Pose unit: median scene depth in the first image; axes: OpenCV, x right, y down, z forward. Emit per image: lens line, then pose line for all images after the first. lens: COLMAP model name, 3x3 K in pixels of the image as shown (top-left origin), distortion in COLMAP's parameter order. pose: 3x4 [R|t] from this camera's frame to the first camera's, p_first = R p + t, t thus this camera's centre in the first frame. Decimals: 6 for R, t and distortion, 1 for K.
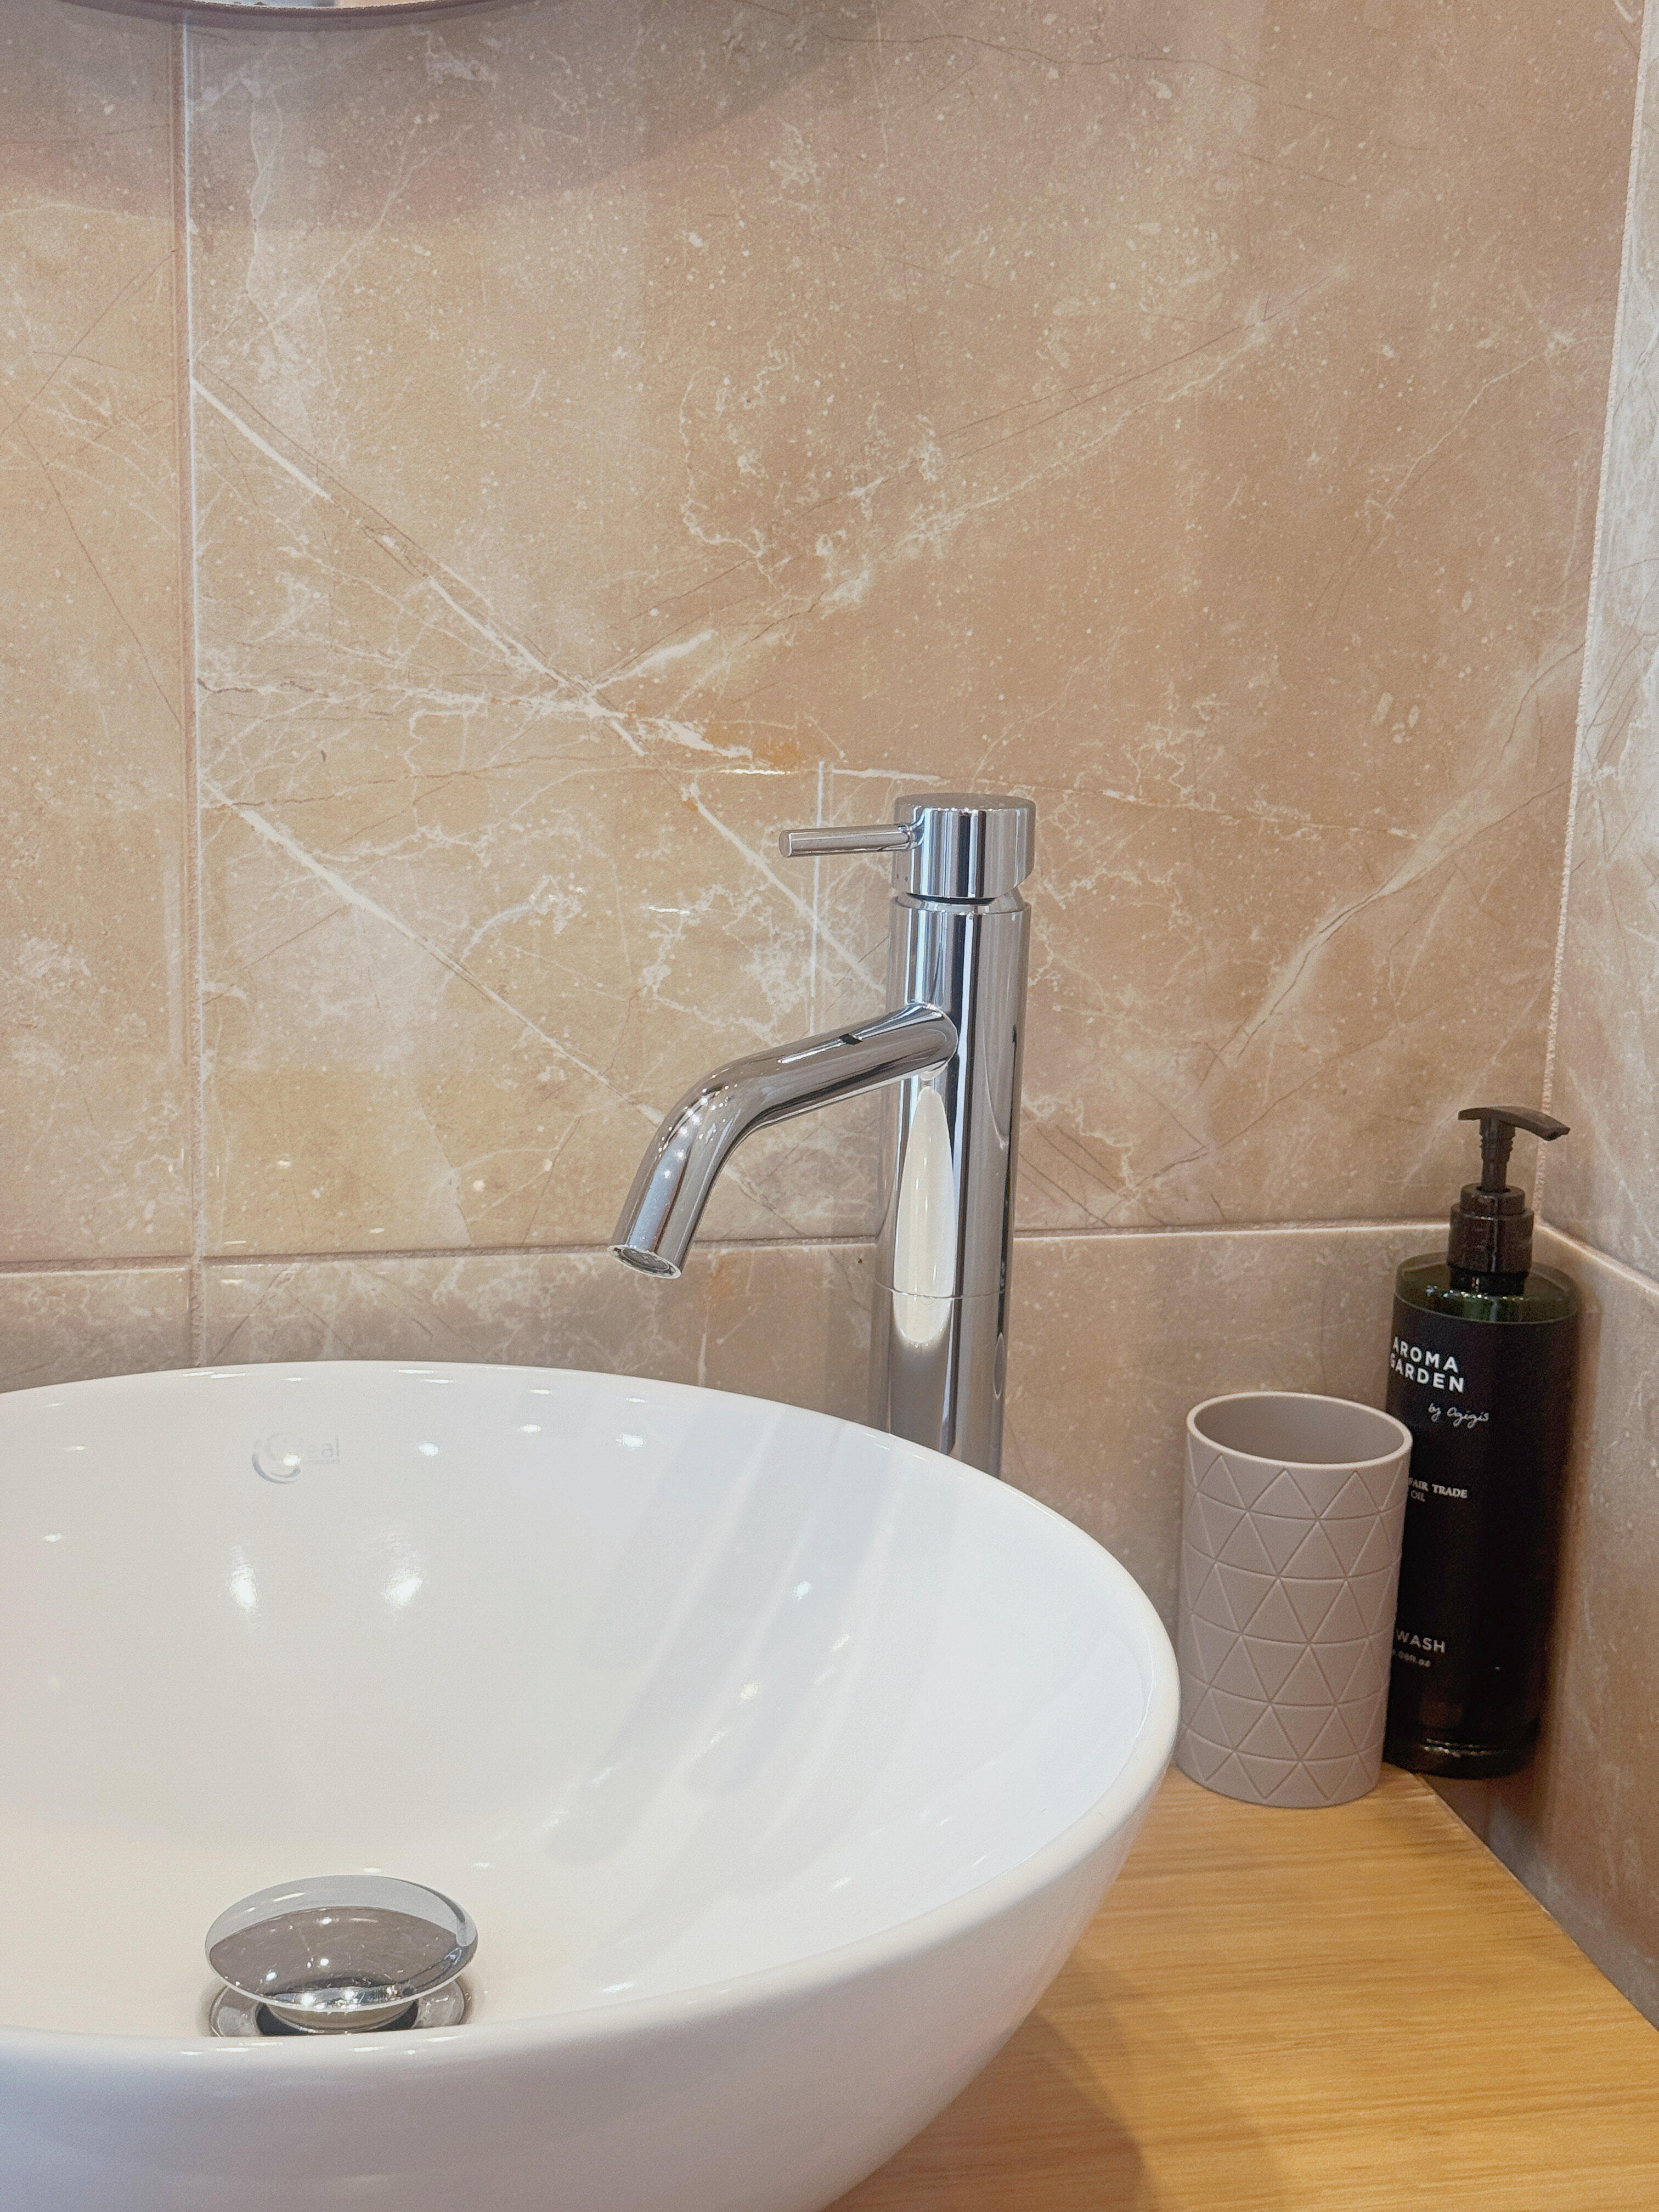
lens RADIAL K [[3127.2, 0, 816.0], [0, 3127.2, 1105.7], [0, 0, 1]] dist [0.122767, 0.000000]
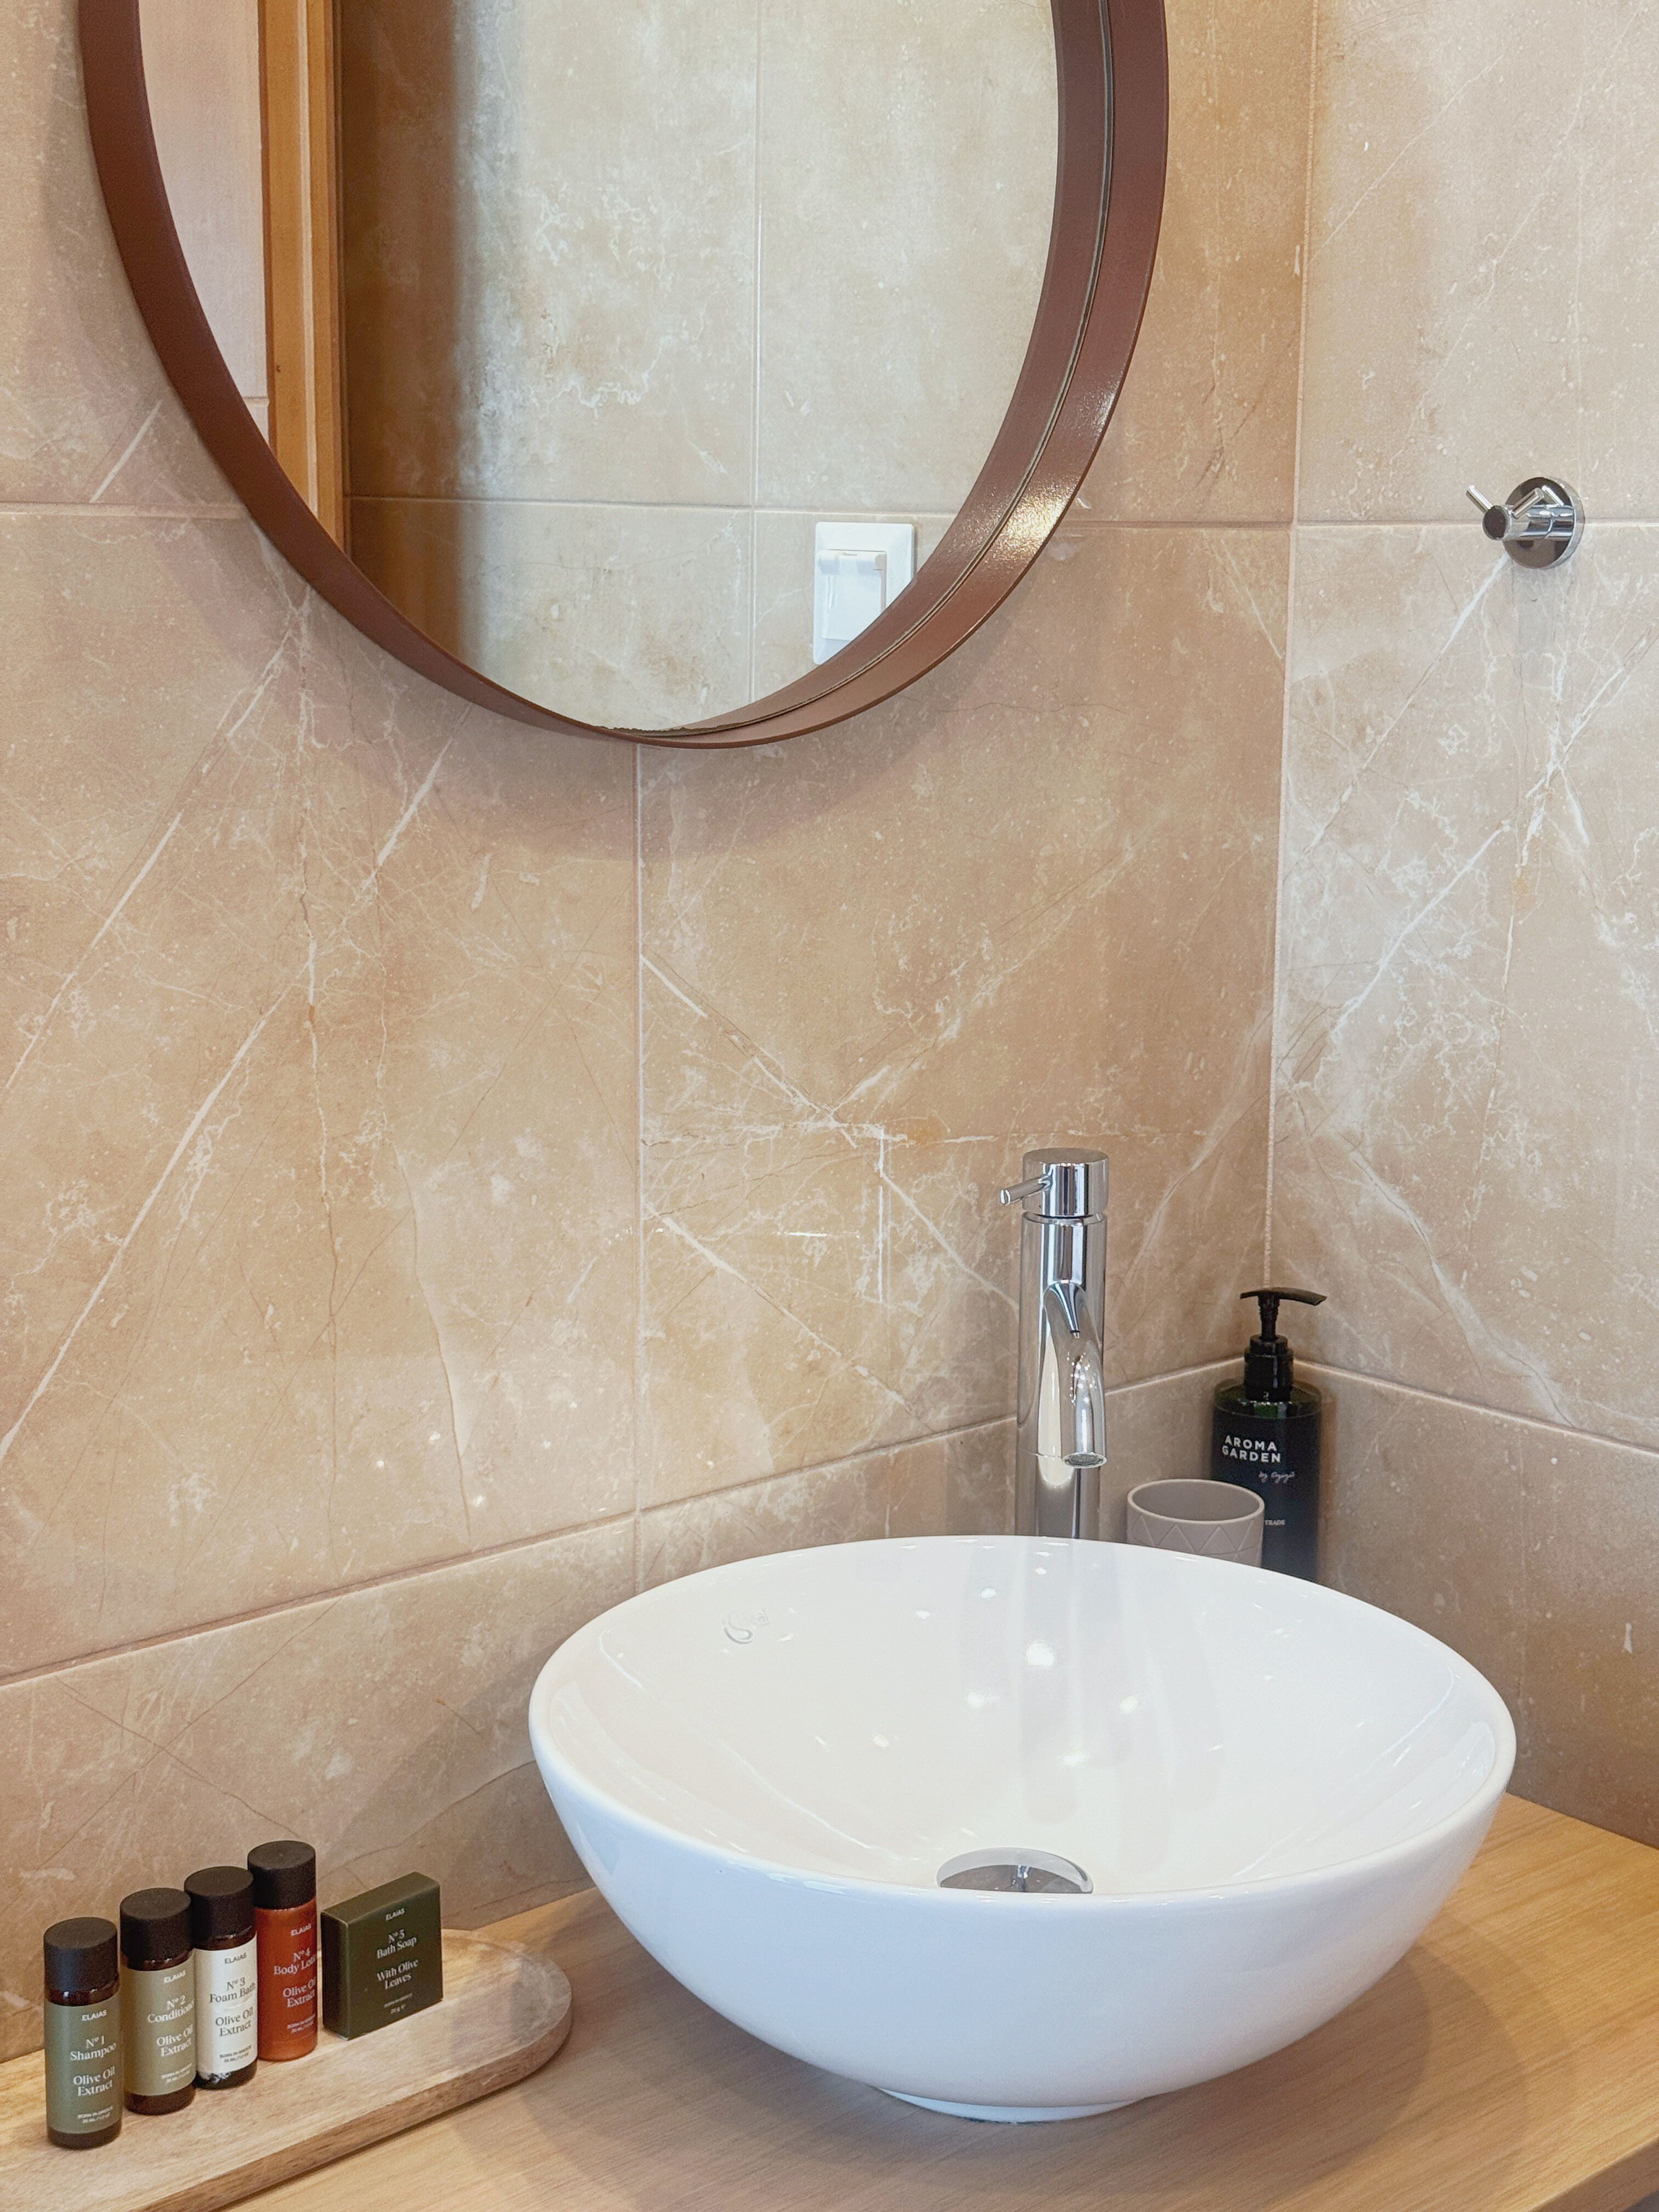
lens RADIAL K [[3127.2, 0, 844.6], [0, 3127.2, 1111.6], [0, 0, 1]] dist [0.122767, 0.000000]
pose [[0.879241, -0.114376, 0.462444, -0.785531], [0.126041, 0.992009, 0.005710, -0.138873], [-0.459401, 0.053266, 0.886630, -0.400749]]
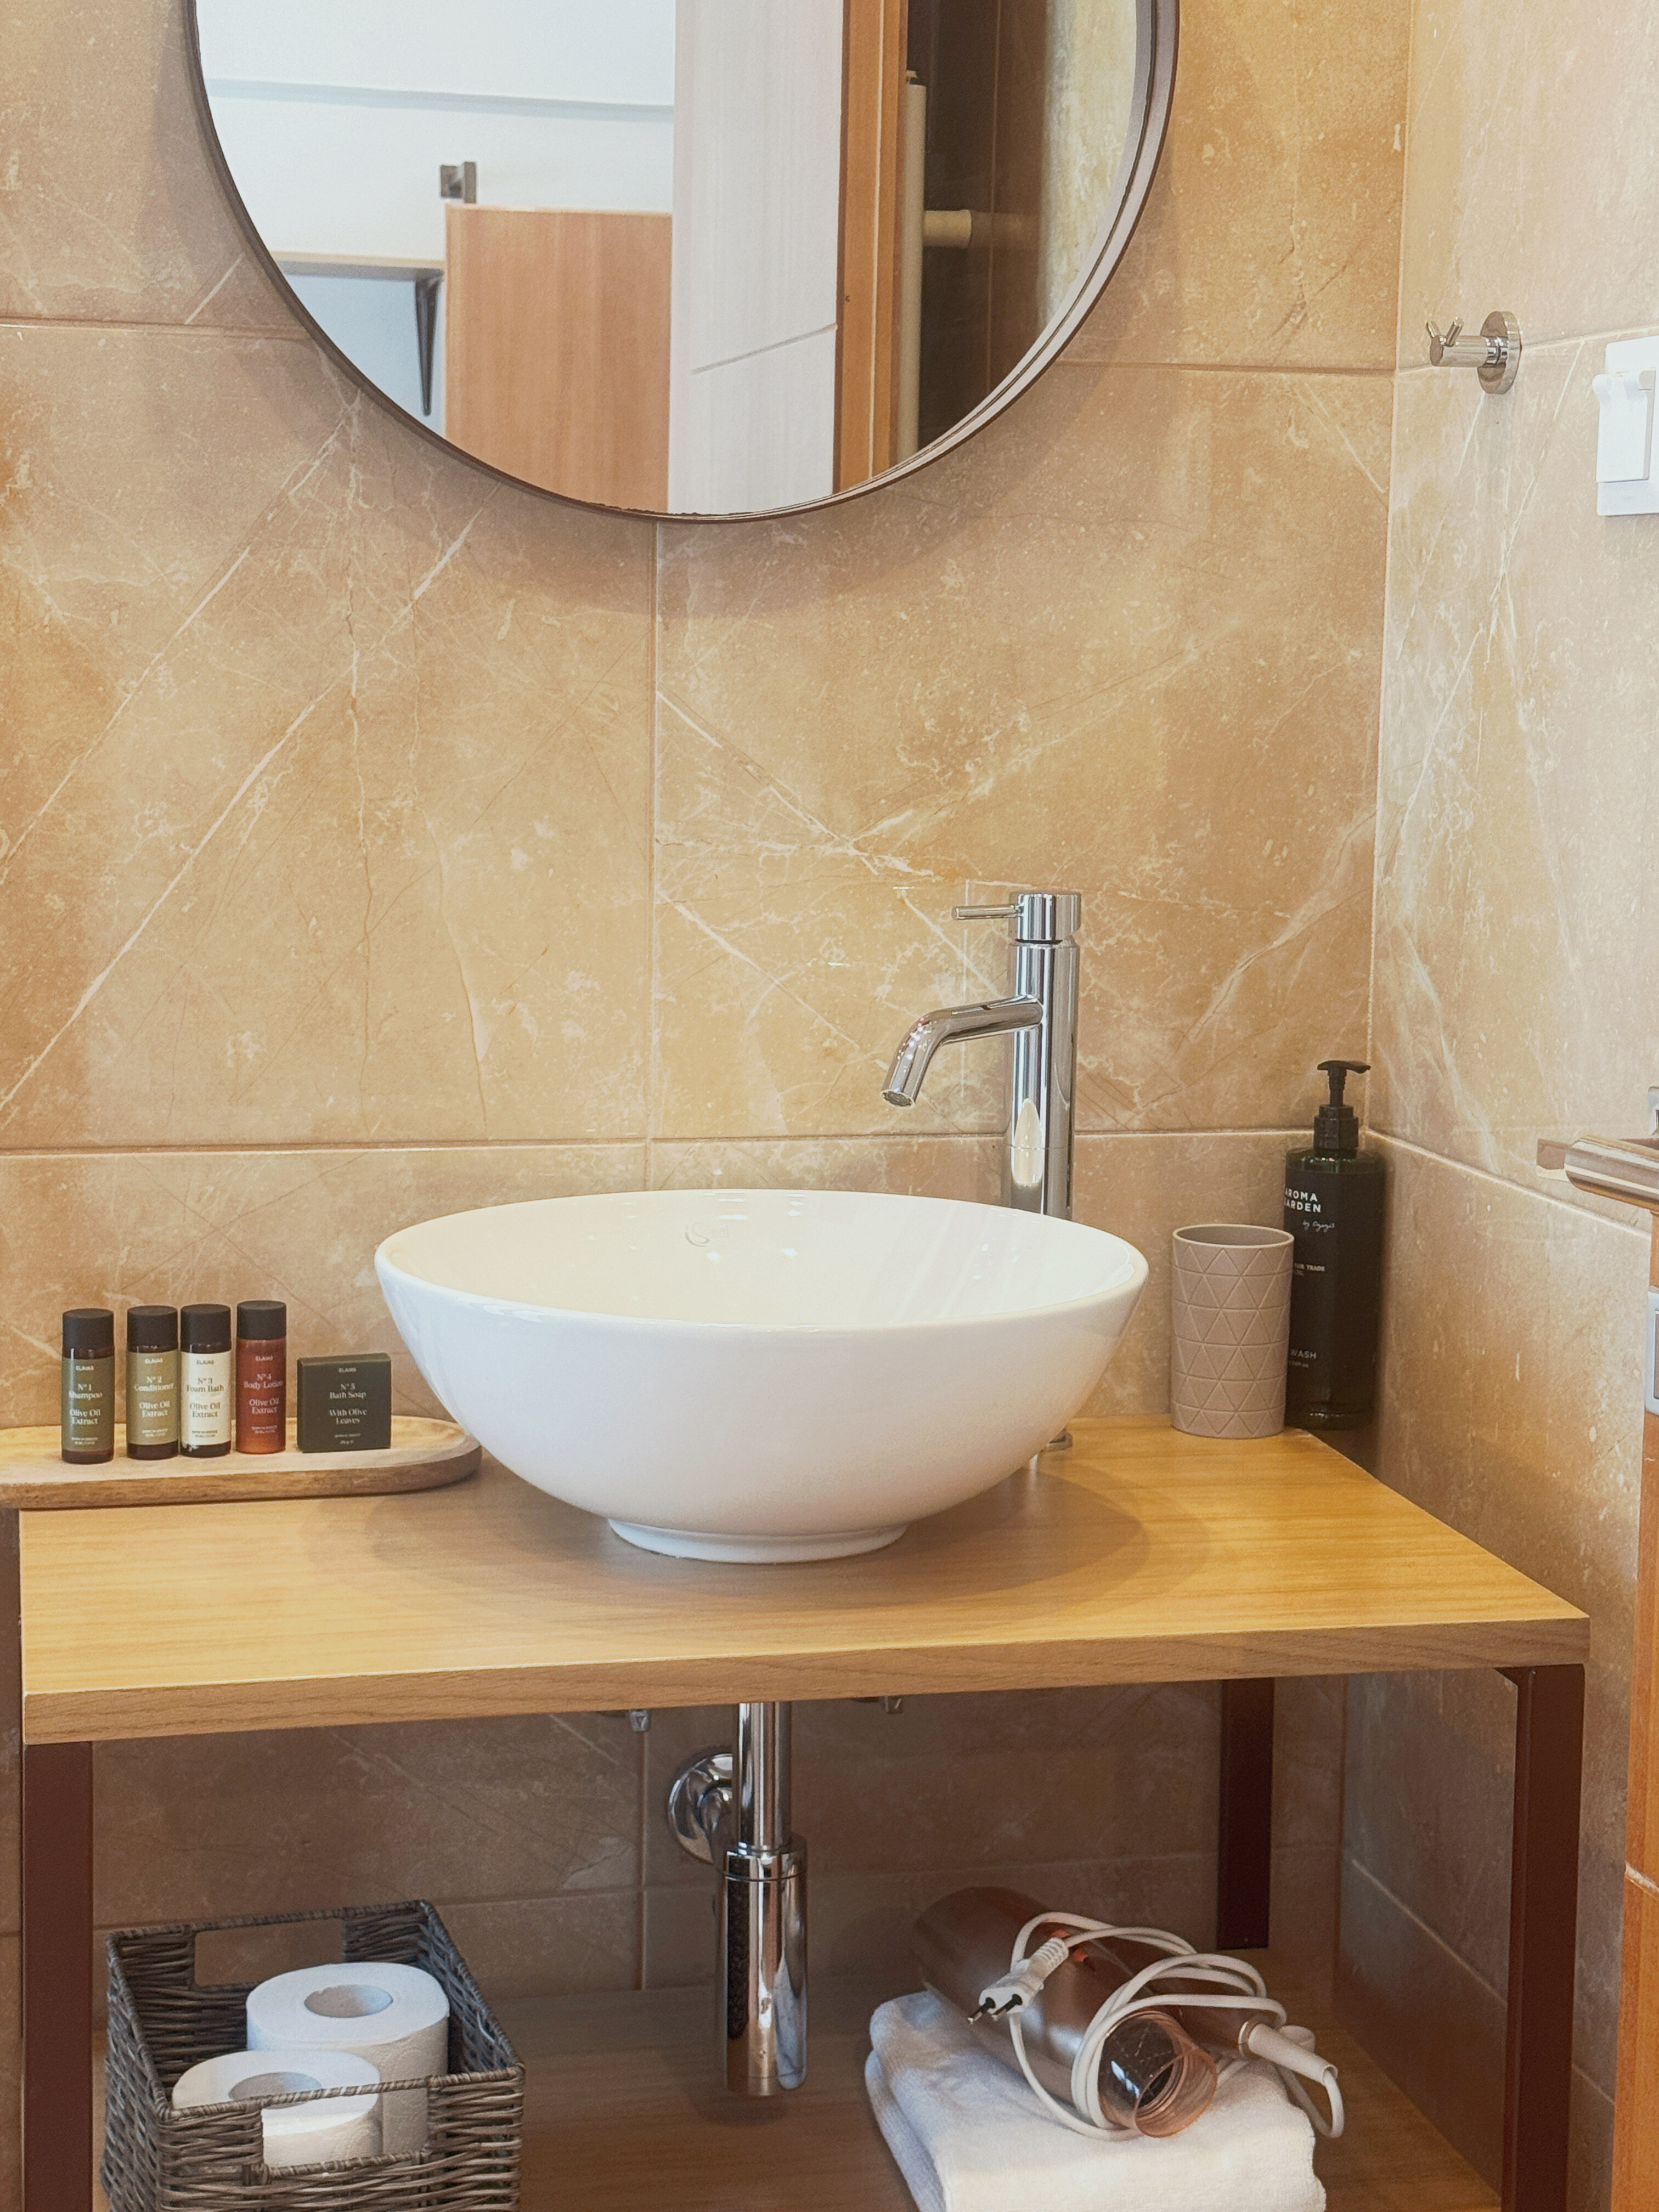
lens RADIAL K [[3624.8, 0, 827.5], [0, 3624.8, 1108.3], [0, 0, 1]] dist [0.123792, 0.000000]
pose [[0.999779, -0.015478, -0.014208, -0.055885], [0.014195, 0.996165, -0.086334, 0.221407], [0.015490, 0.086113, 0.996165, -1.200071]]
